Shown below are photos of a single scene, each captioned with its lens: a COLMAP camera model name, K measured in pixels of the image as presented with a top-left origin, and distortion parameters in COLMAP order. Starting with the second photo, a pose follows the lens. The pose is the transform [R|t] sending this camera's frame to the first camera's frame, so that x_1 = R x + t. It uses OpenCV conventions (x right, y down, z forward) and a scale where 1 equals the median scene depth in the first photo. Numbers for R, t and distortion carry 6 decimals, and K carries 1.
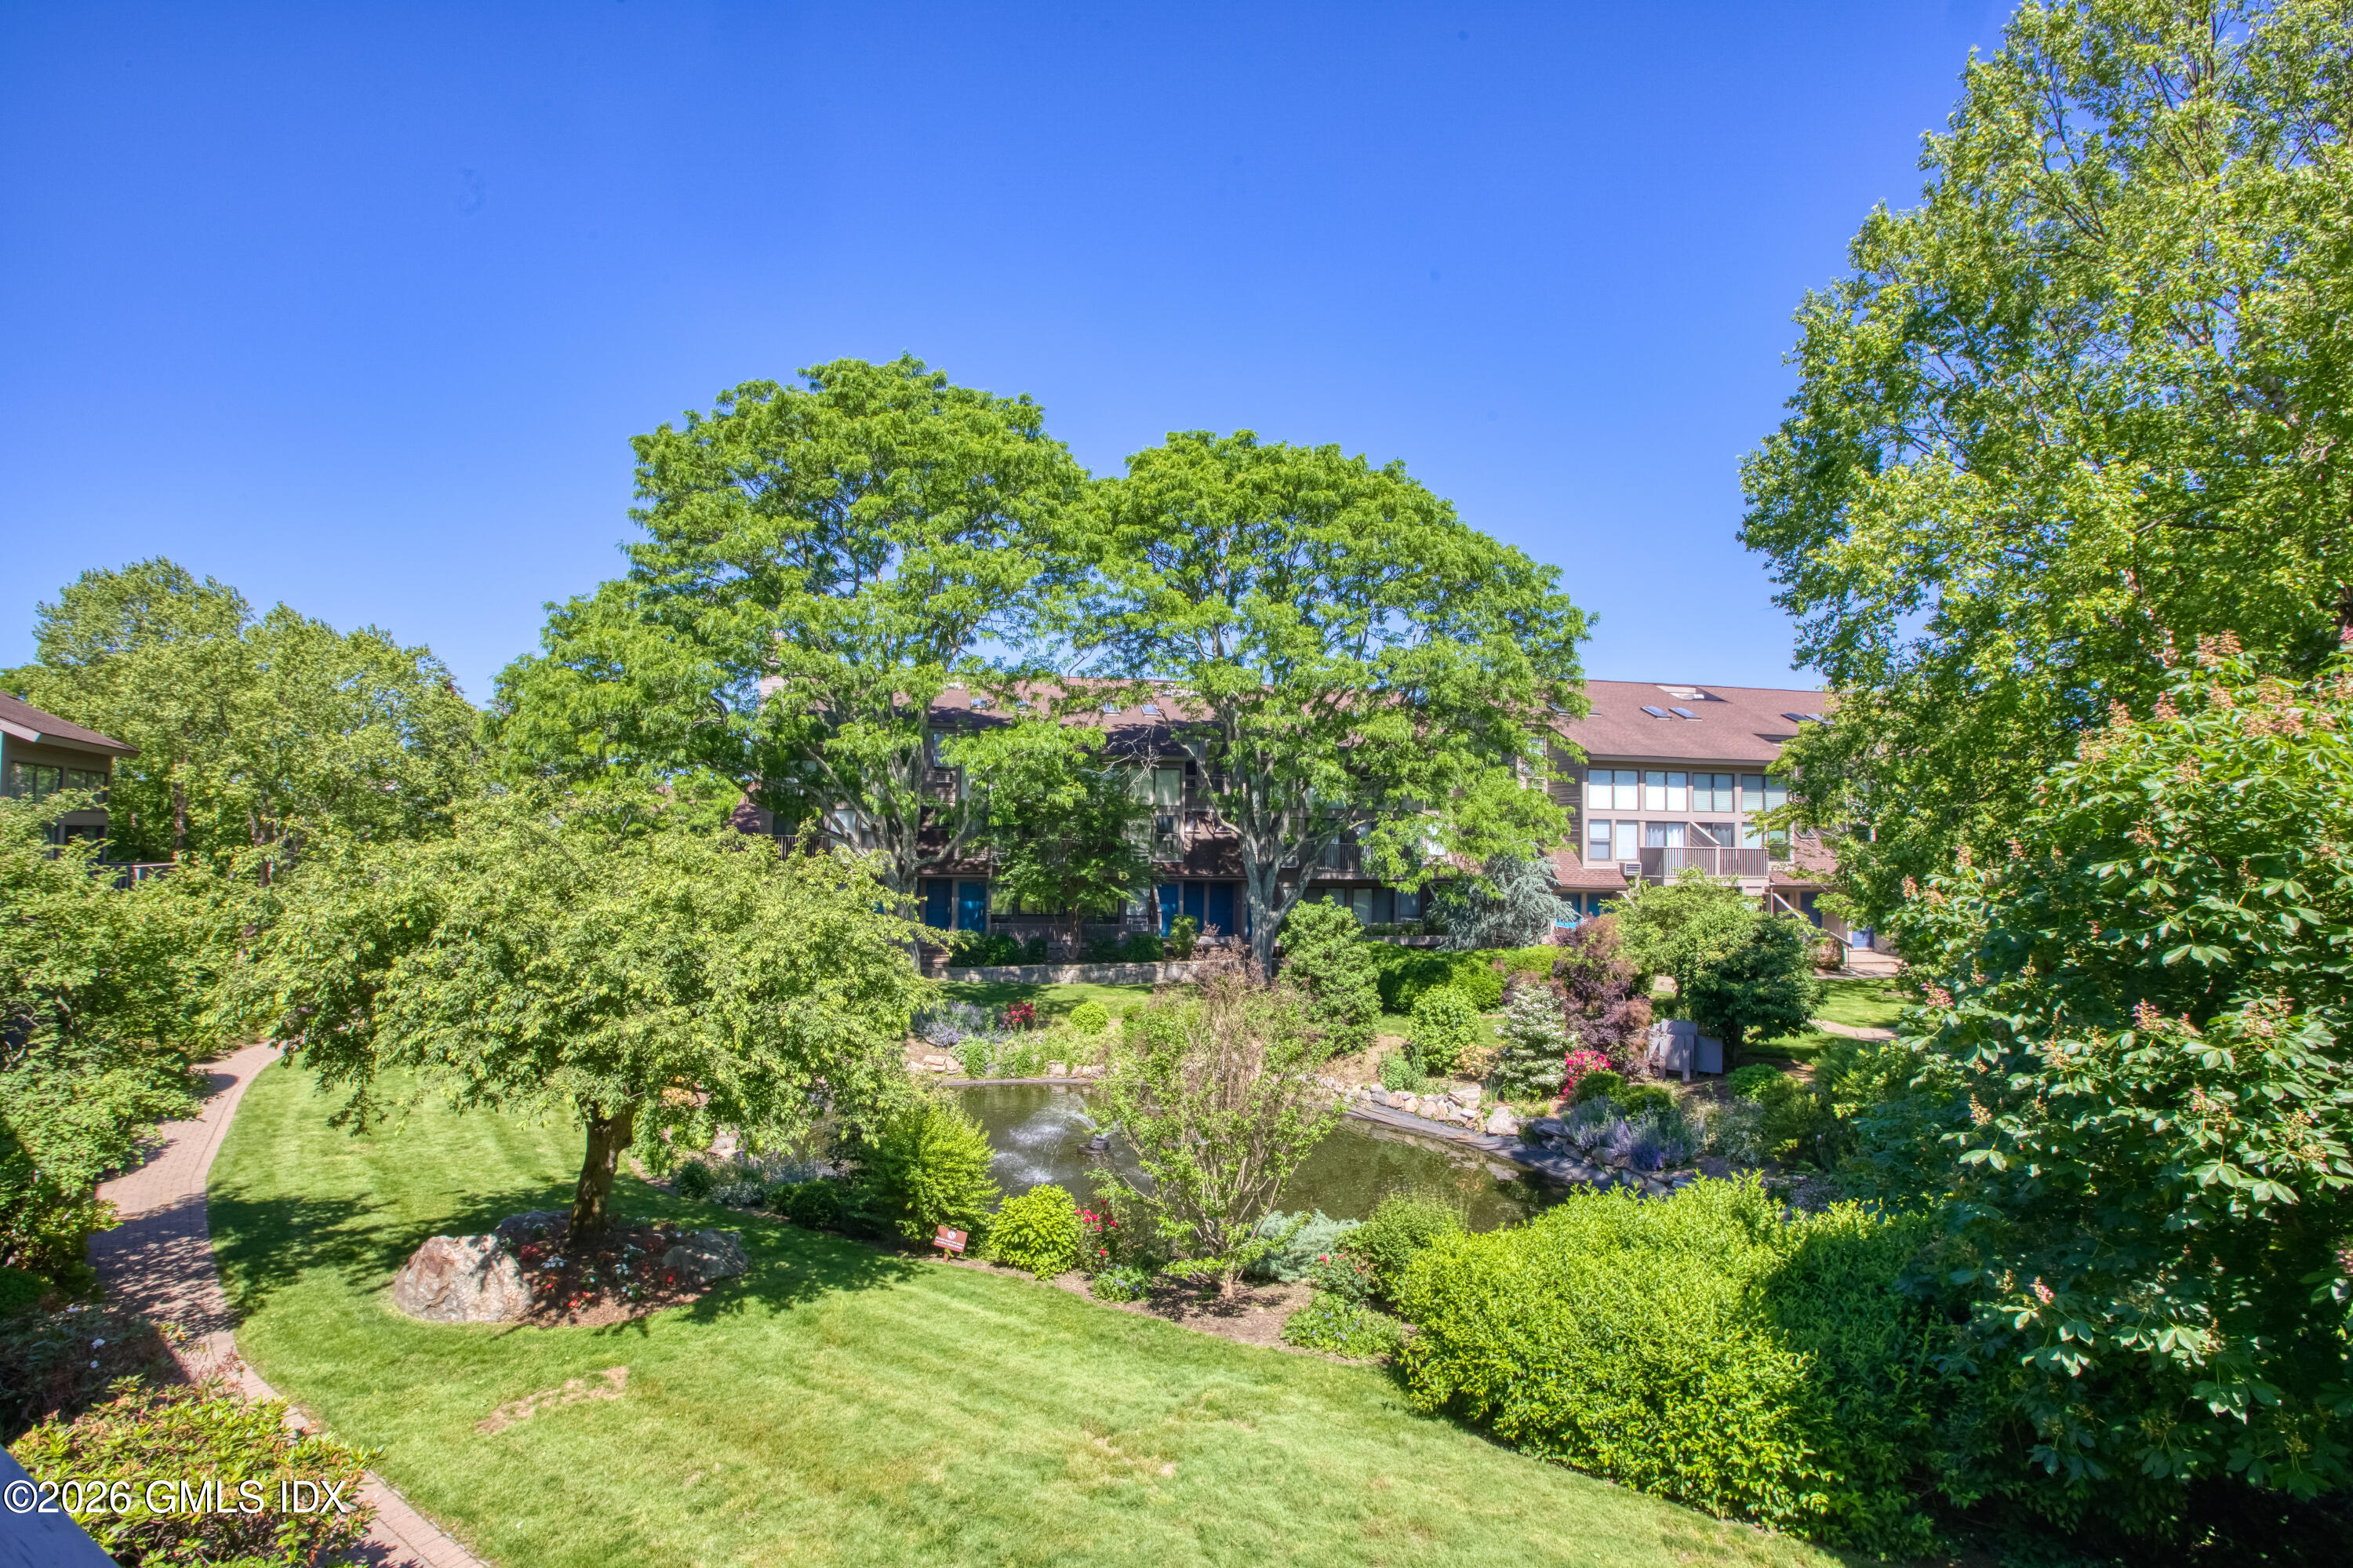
lens RADIAL K [[1081.2, 0, 1168.8], [0, 1081.2, 795.6], [0, 0, 1]] dist [-0.043970, 0.011794]
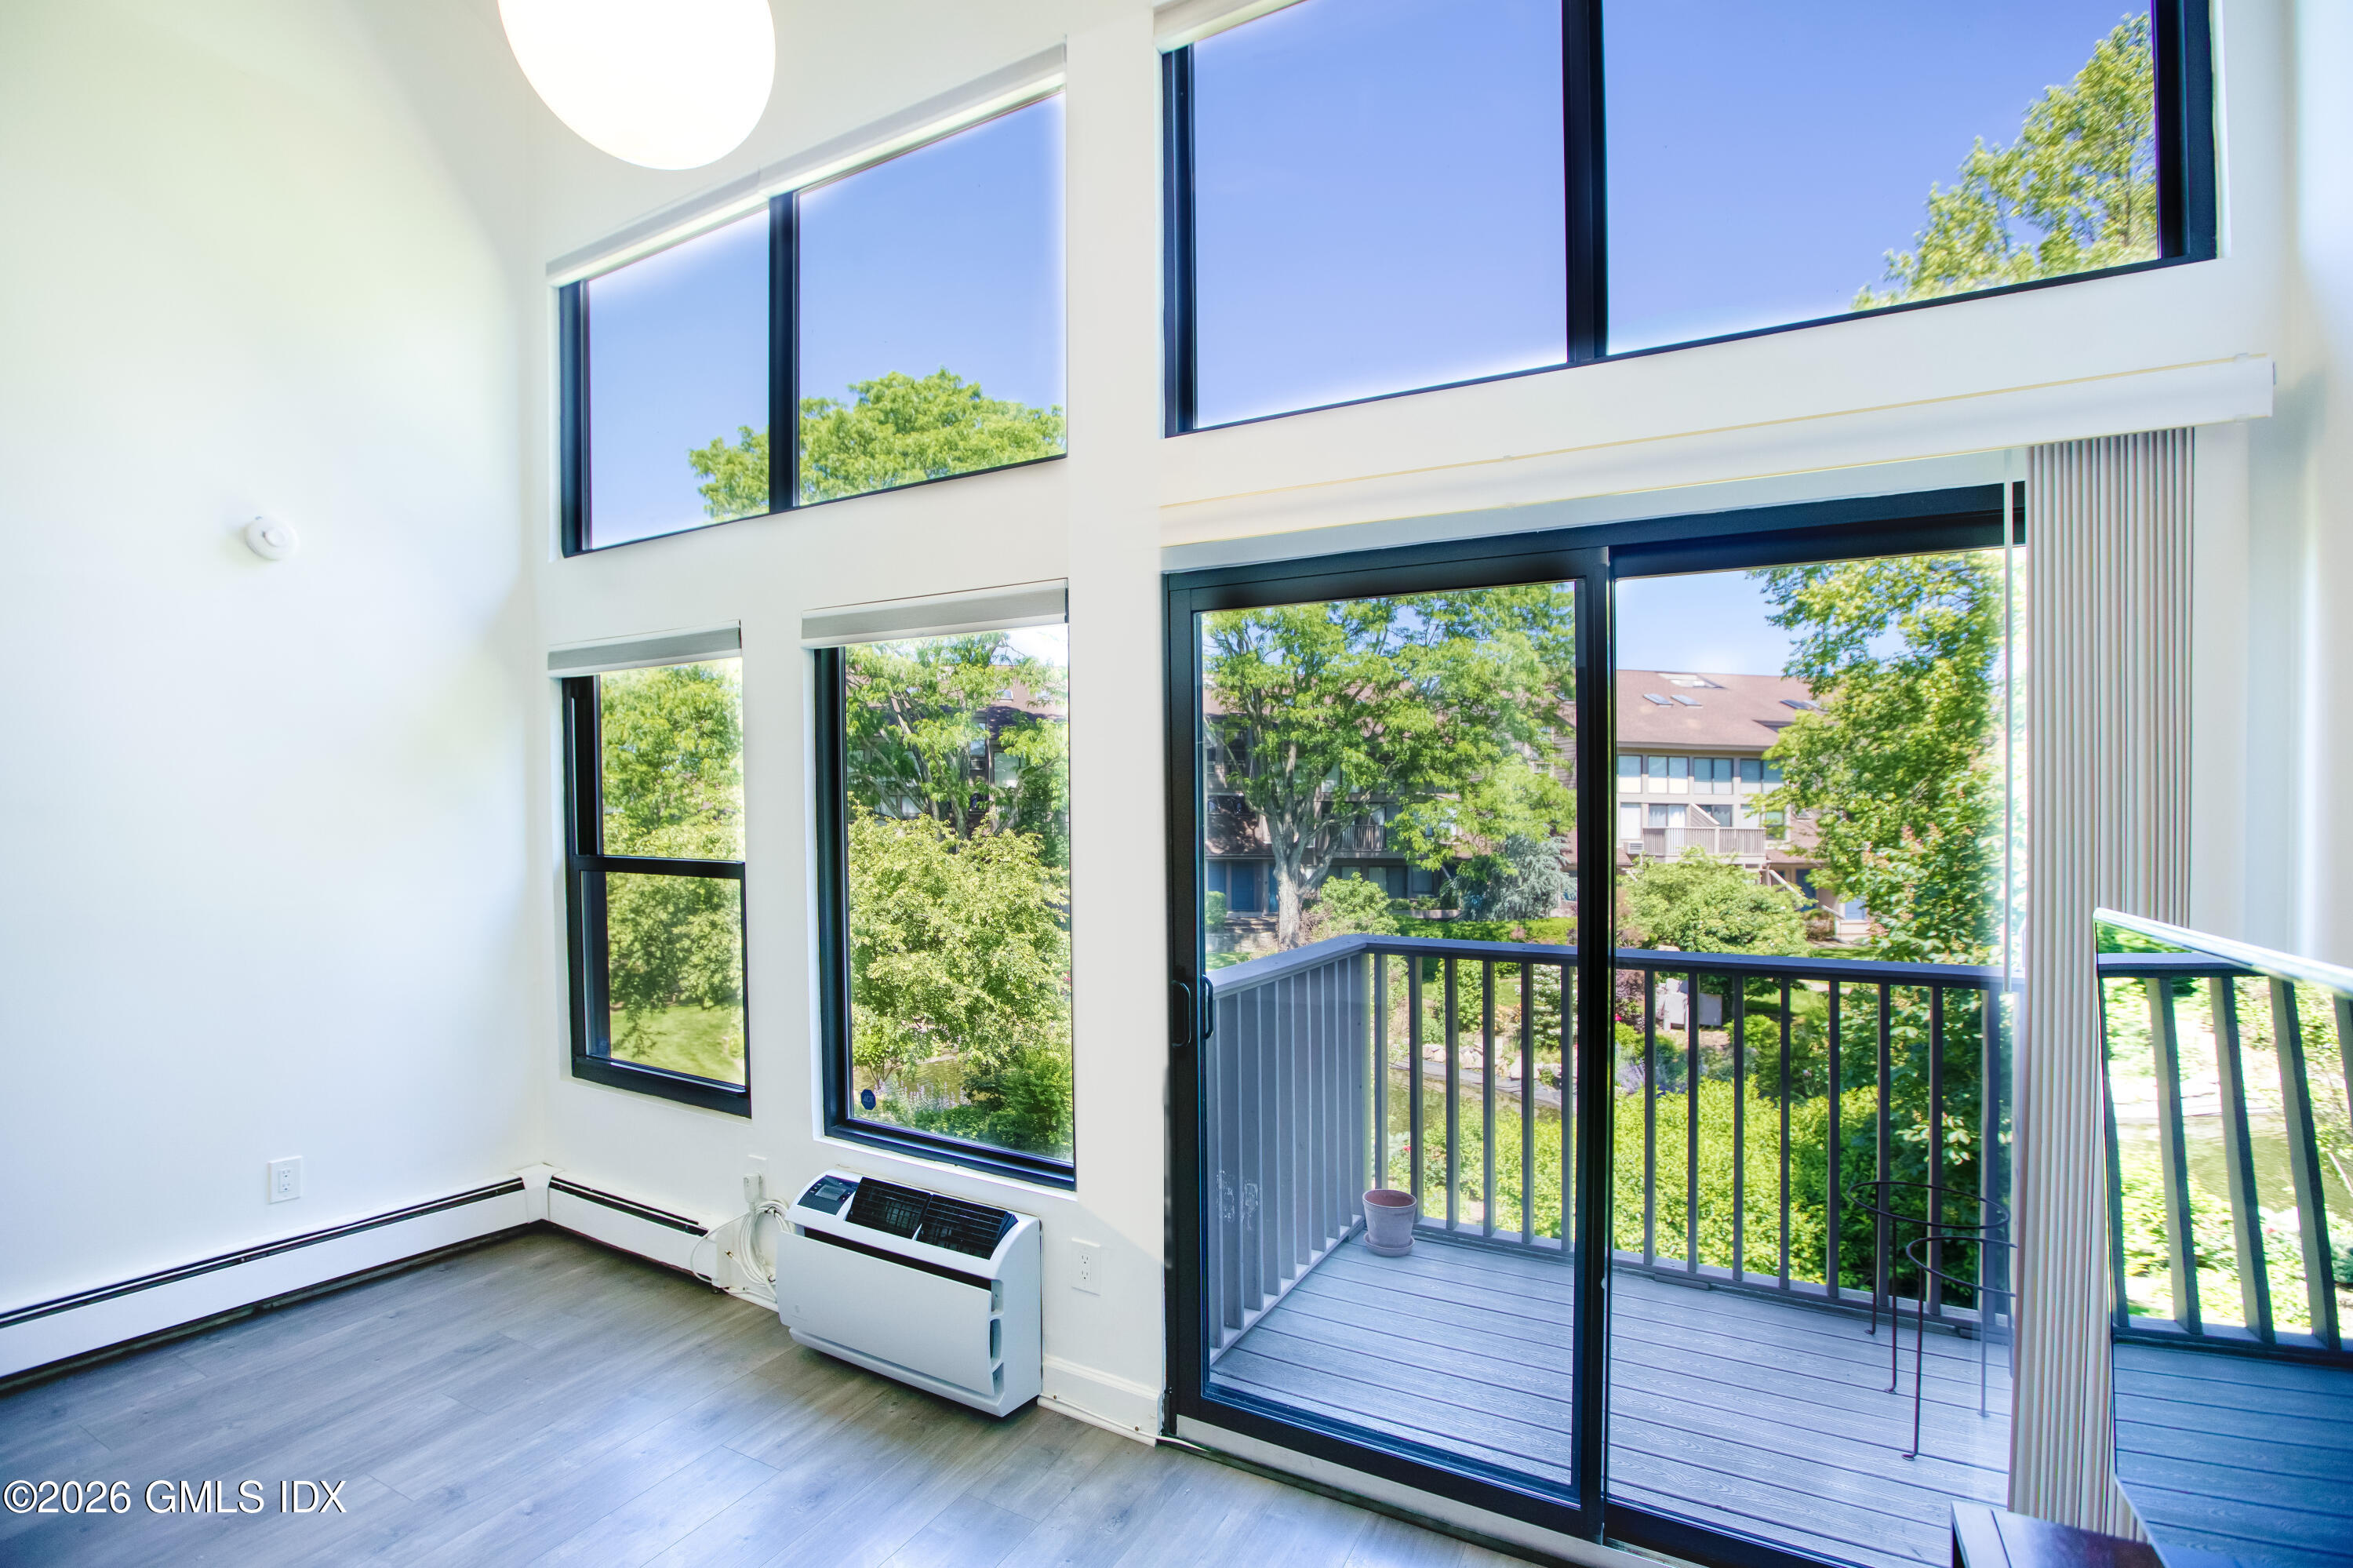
lens RADIAL K [[1081.2, 0, 1106.6], [0, 1081.2, 811.8], [0, 0, 1]] dist [-0.043970, 0.011794]
pose [[0.998990, -0.006103, -0.044506, -0.082477], [0.007483, 0.999494, 0.030917, -0.007851], [0.044295, -0.031219, 0.998531, -0.154048]]
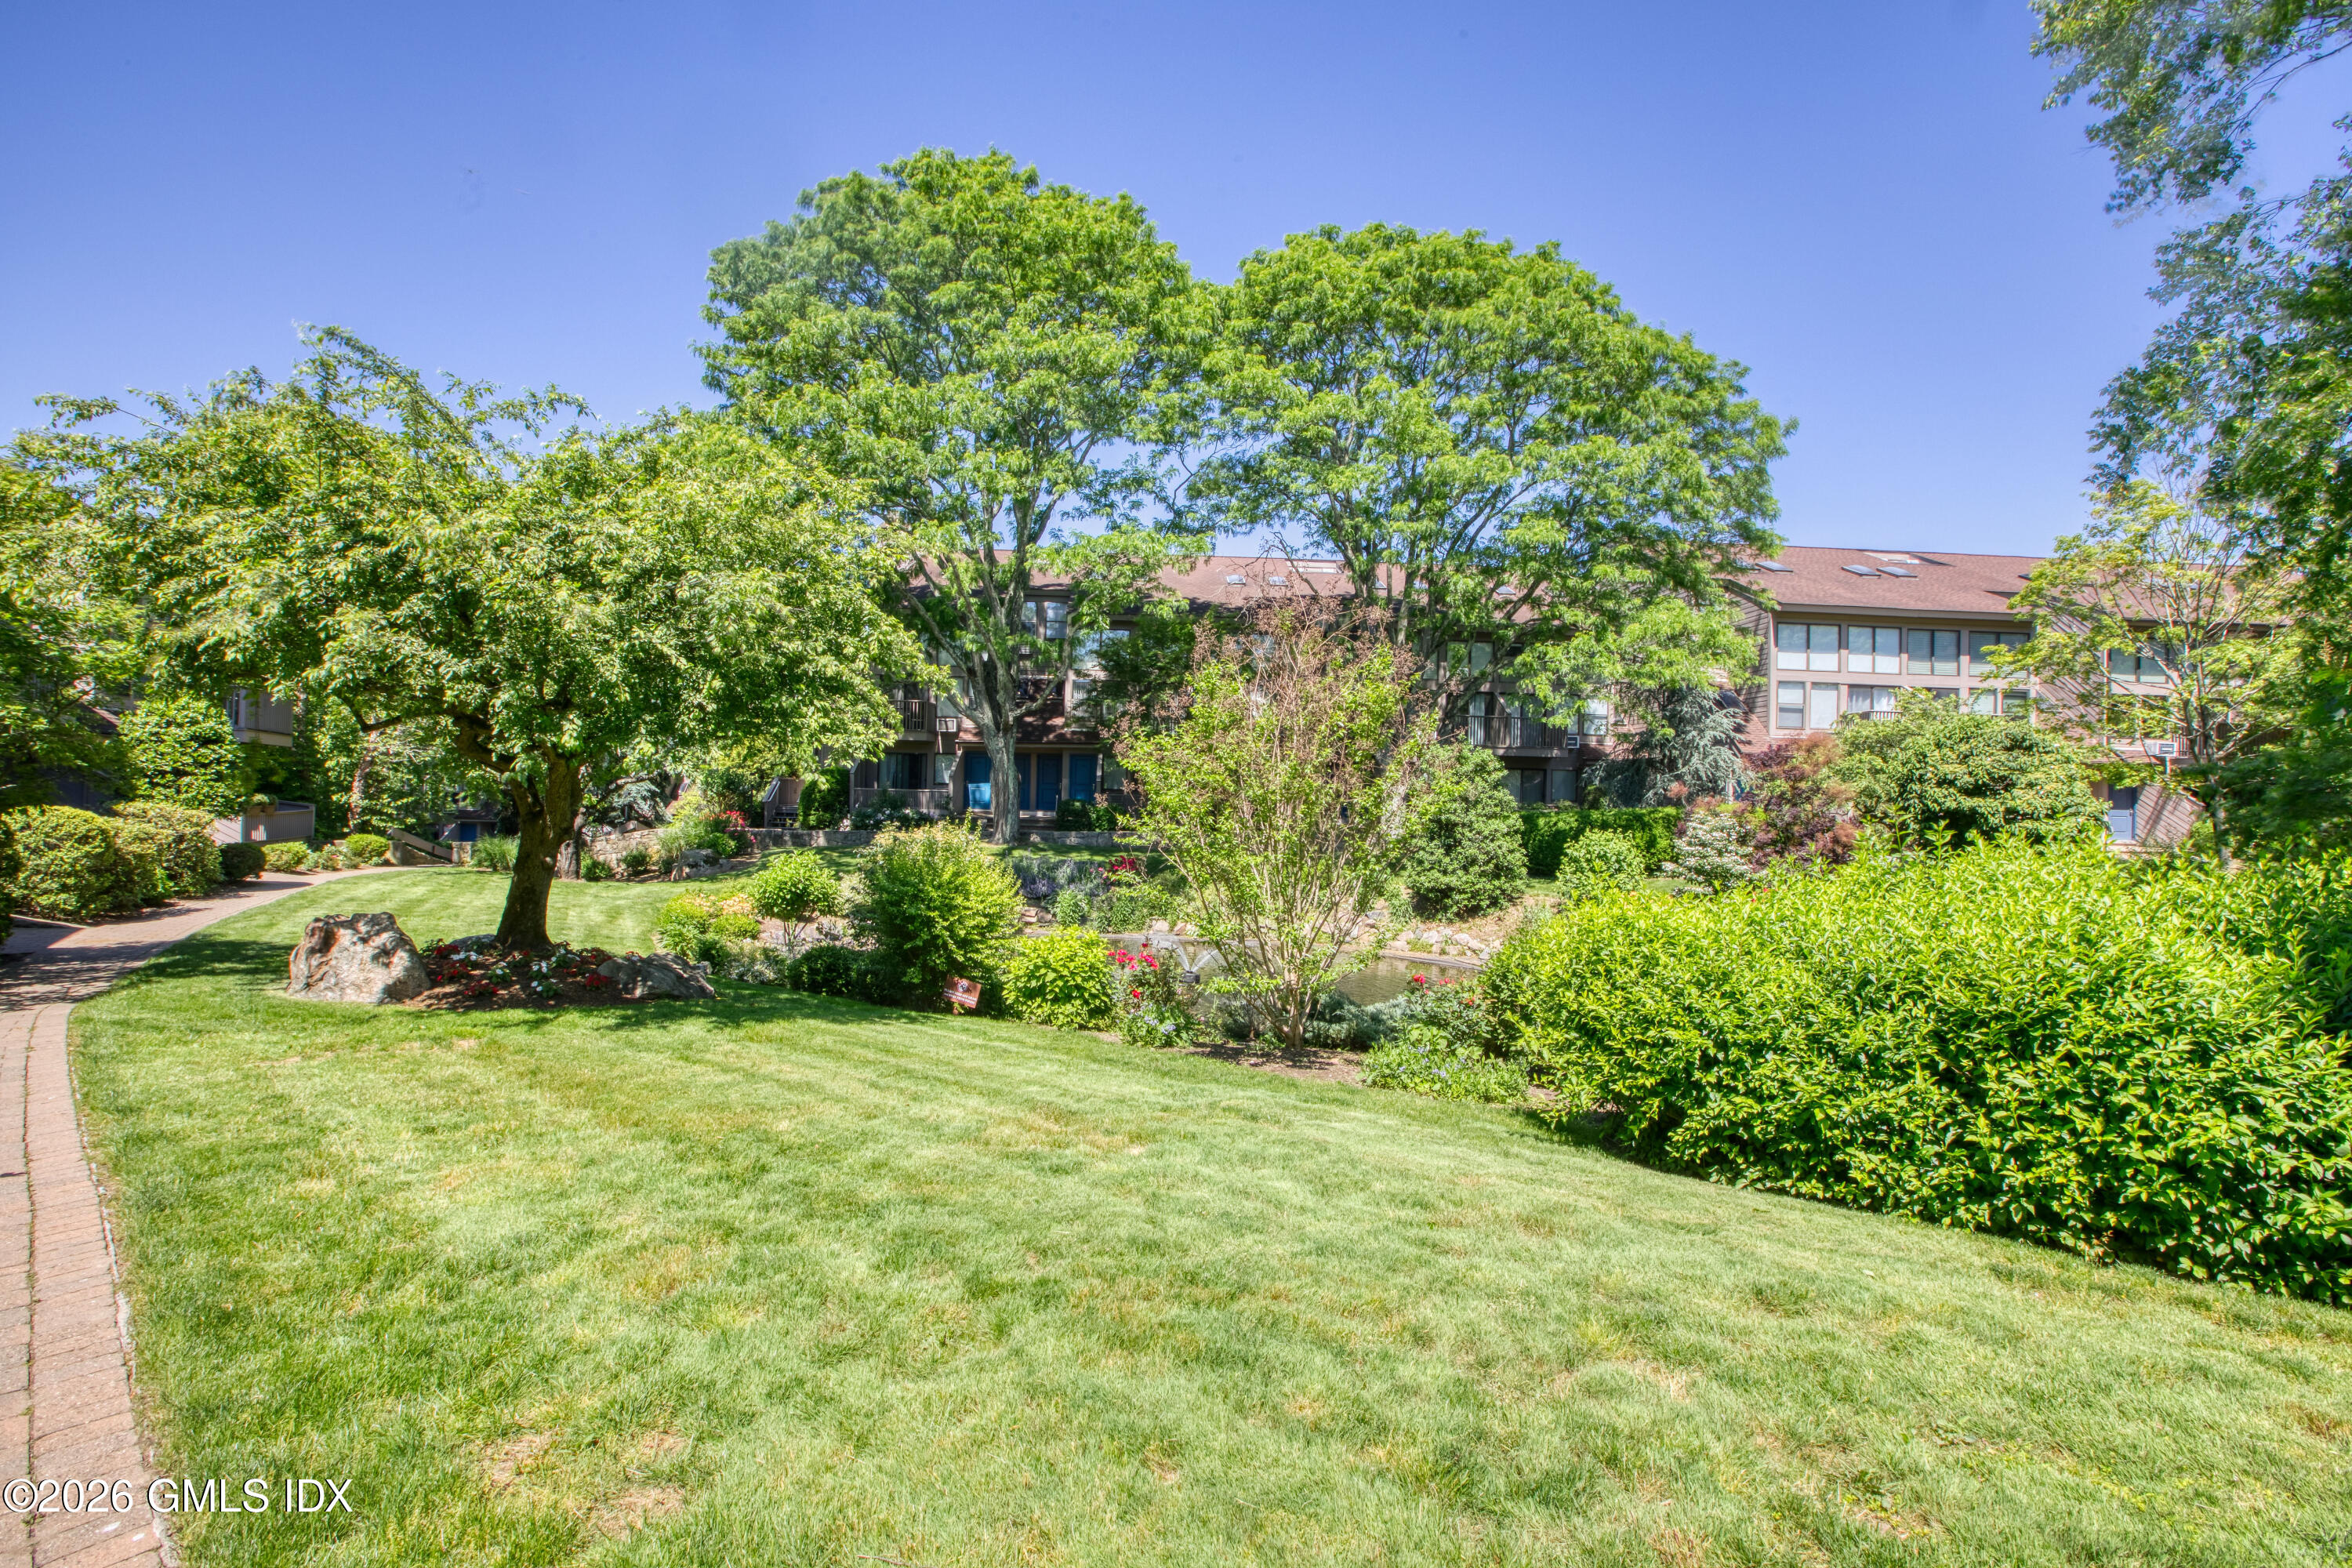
lens RADIAL K [[1080.7, 0, 1166.3], [0, 1080.7, 798.1], [0, 0, 1]] dist [-0.043970, 0.011794]
pose [[0.990251, 0.008089, -0.139057, 0.039760], [-0.002174, 0.999088, 0.042639, 0.146514], [0.139275, -0.041921, 0.989366, 0.138062]]
